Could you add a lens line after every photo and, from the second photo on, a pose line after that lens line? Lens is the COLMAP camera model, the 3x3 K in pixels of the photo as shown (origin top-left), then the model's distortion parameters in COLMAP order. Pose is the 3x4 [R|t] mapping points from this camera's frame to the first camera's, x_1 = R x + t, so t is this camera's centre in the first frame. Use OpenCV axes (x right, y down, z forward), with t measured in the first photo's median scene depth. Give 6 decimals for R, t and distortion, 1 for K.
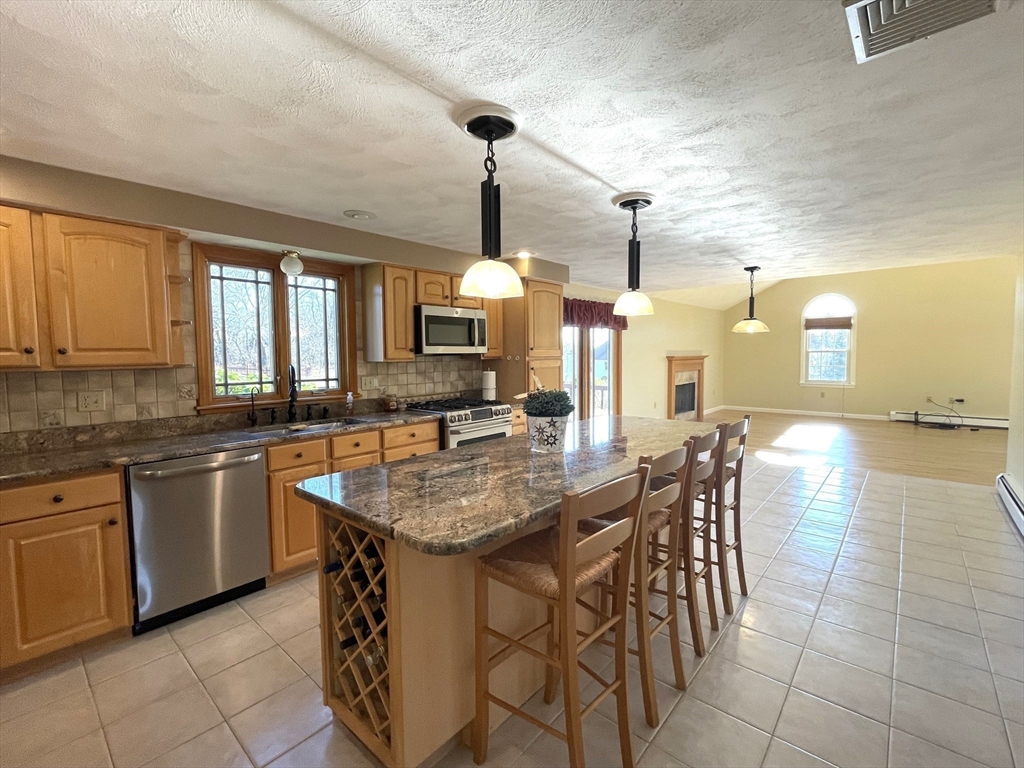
lens RADIAL K [[454.9, 0, 501.1], [0, 454.9, 385.8], [0, 0, 1]] dist [-0.001822, 0.000266]
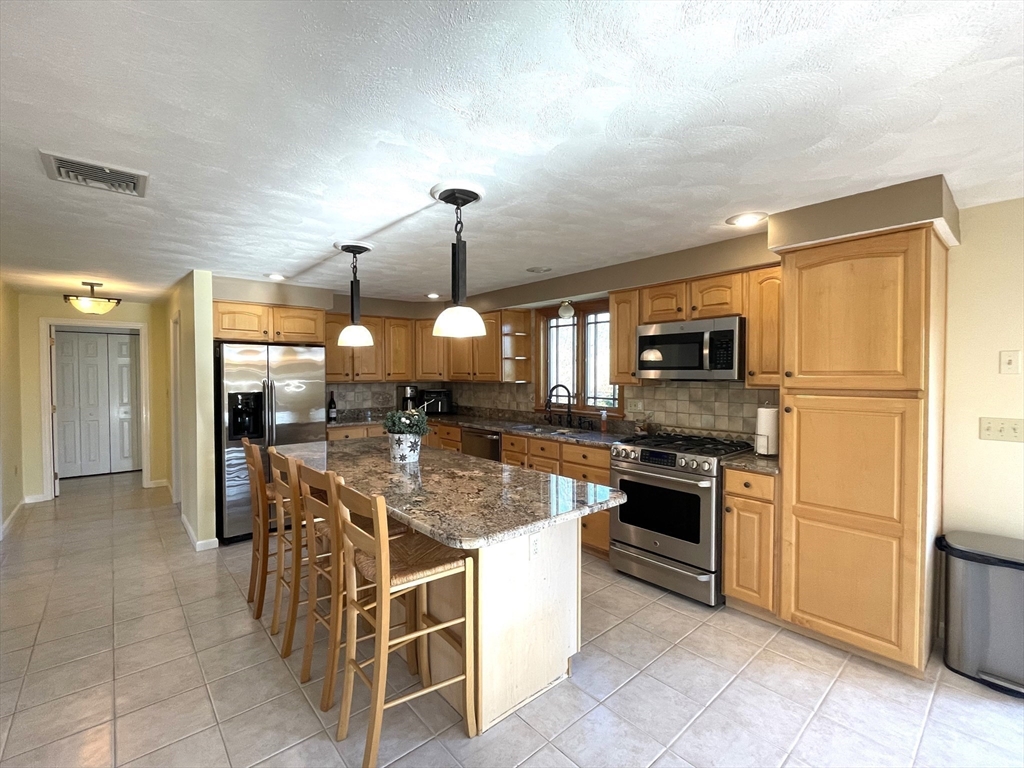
lens RADIAL K [[454.9, 0, 501.0], [0, 454.9, 380.9], [0, 0, 1]] dist [-0.001822, 0.000266]
pose [[-0.121769, 0.019725, -0.992362, 0.823130], [-0.077336, 0.996575, 0.029299, -0.074227], [0.989541, 0.080313, -0.119827, 0.882542]]
